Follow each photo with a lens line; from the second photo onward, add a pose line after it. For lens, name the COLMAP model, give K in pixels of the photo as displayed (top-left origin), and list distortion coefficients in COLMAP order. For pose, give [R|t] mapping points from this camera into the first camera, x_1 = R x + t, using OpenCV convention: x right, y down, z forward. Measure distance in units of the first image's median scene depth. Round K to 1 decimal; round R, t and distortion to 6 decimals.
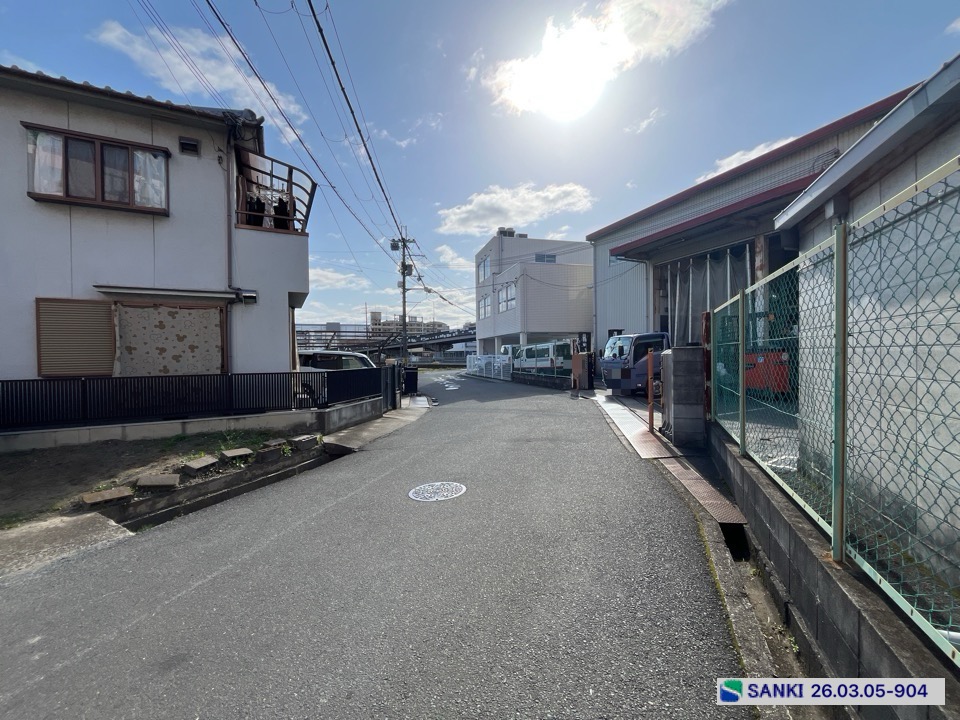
lens RADIAL K [[388.9, 0, 477.3], [0, 388.9, 360.7], [0, 0, 1]] dist [-0.001767, -0.000681]
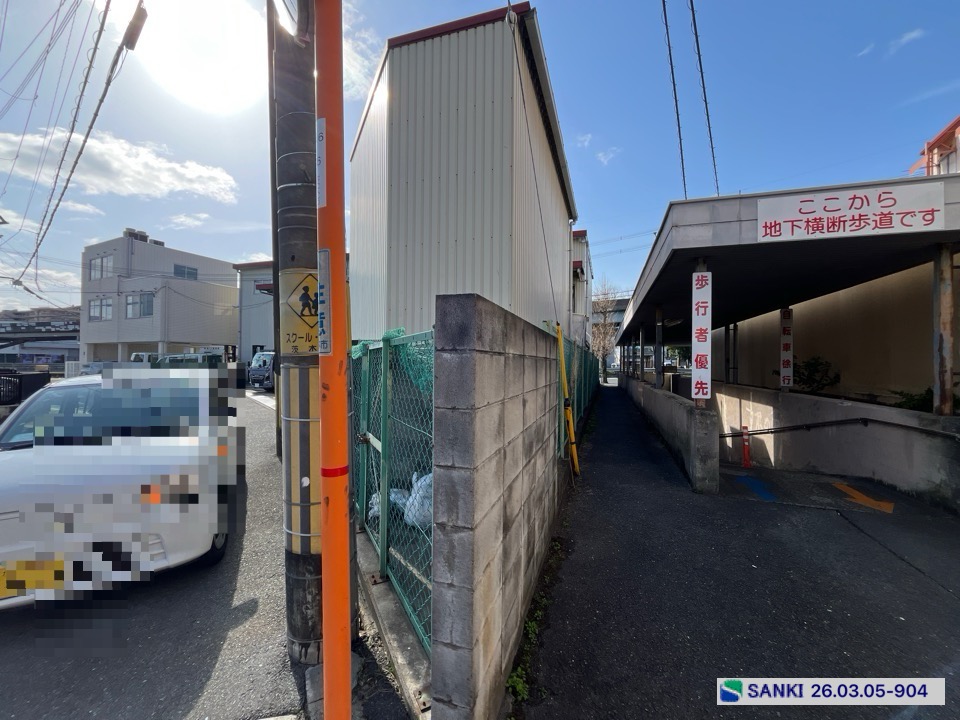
lens RADIAL K [[388.9, 0, 477.3], [0, 388.9, 360.7], [0, 0, 1]] dist [-0.001767, -0.000681]
pose [[0.645717, 0.026946, 0.763102, -0.184902], [-0.007996, 0.999561, -0.028530, 0.003073], [-0.763535, 0.012320, 0.645649, -0.455238]]
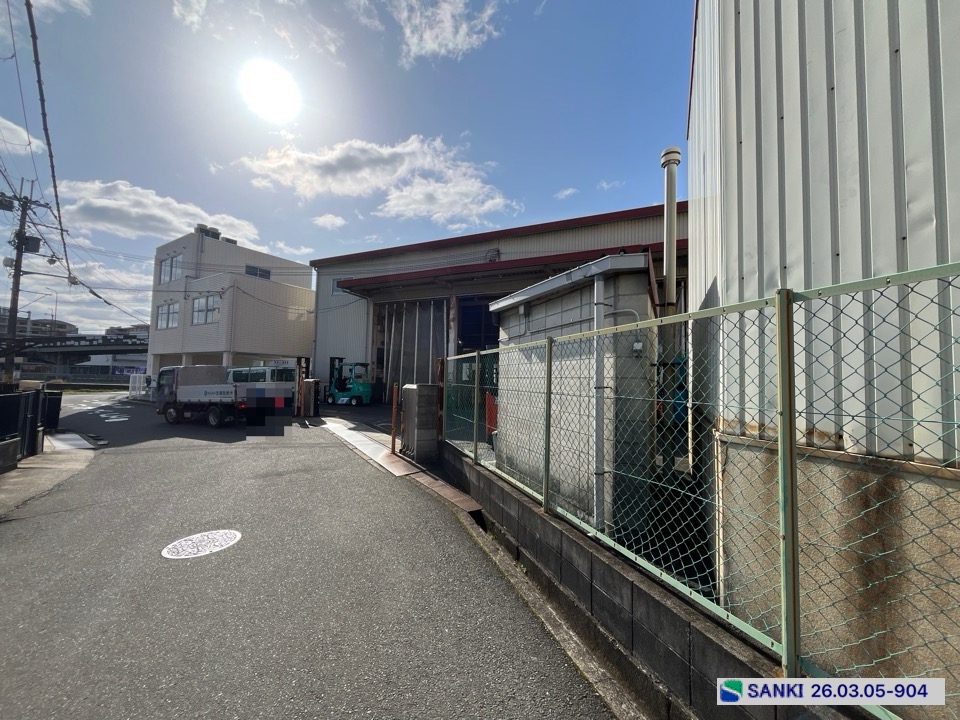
lens RADIAL K [[388.9, 0, 477.3], [0, 388.9, 360.7], [0, 0, 1]] dist [-0.001767, -0.000681]
pose [[0.740468, 0.066825, 0.668762, -0.068593], [-0.026446, 0.997171, -0.070359, -0.008765], [-0.671572, 0.034412, 0.740140, -0.022961]]
